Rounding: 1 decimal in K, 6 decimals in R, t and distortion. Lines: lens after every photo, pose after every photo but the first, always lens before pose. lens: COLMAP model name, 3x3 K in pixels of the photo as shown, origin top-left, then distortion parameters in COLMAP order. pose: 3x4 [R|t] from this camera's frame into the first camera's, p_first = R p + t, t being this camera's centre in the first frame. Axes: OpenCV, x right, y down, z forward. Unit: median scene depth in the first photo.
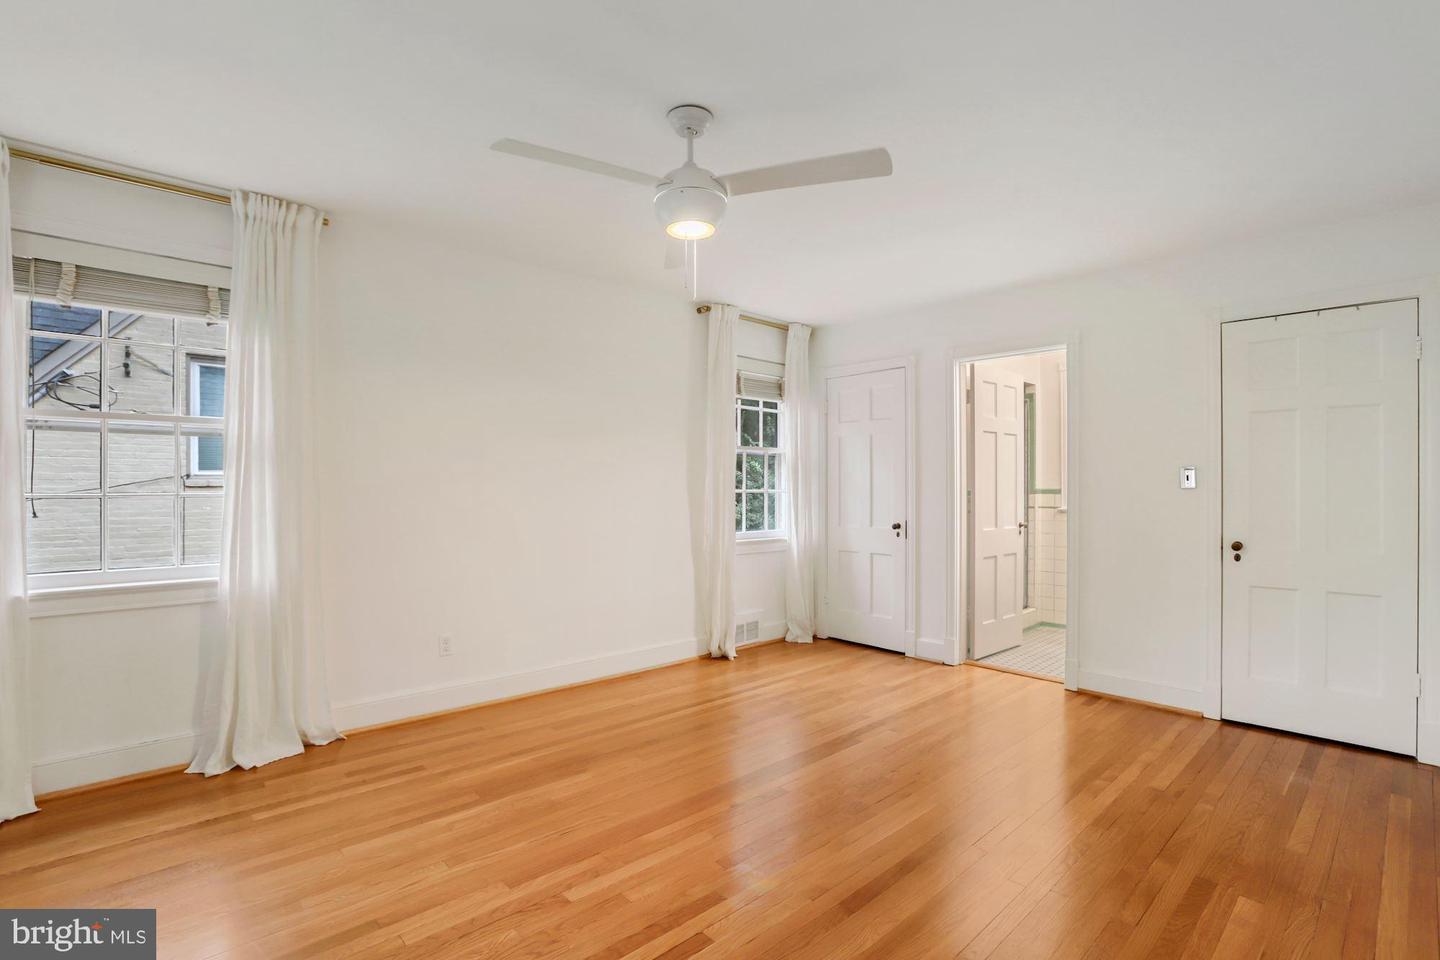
lens RADIAL K [[659.1, 0, 724.6], [0, 659.1, 487.3], [0, 0, 1]] dist [-0.058616, 0.023550]
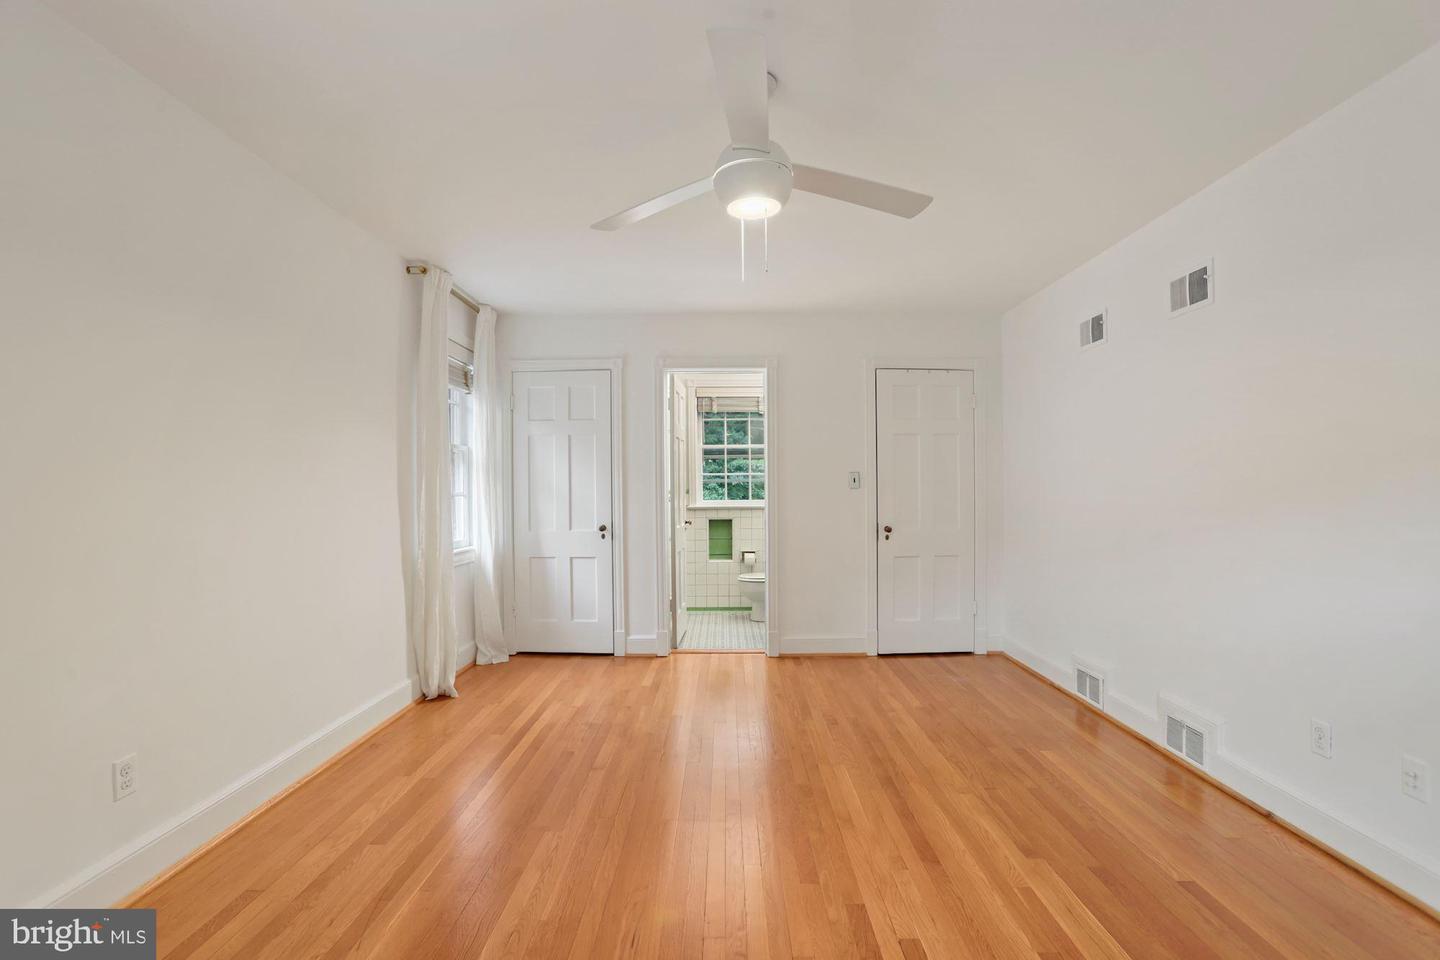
lens RADIAL K [[654.0, 0, 718.0], [0, 654.0, 491.9], [0, 0, 1]] dist [-0.062665, 0.038277]
pose [[0.702954, -0.011541, 0.711142, -0.337950], [0.007125, 0.999932, 0.009185, -0.004009], [-0.711199, -0.001390, 0.702989, 0.185201]]
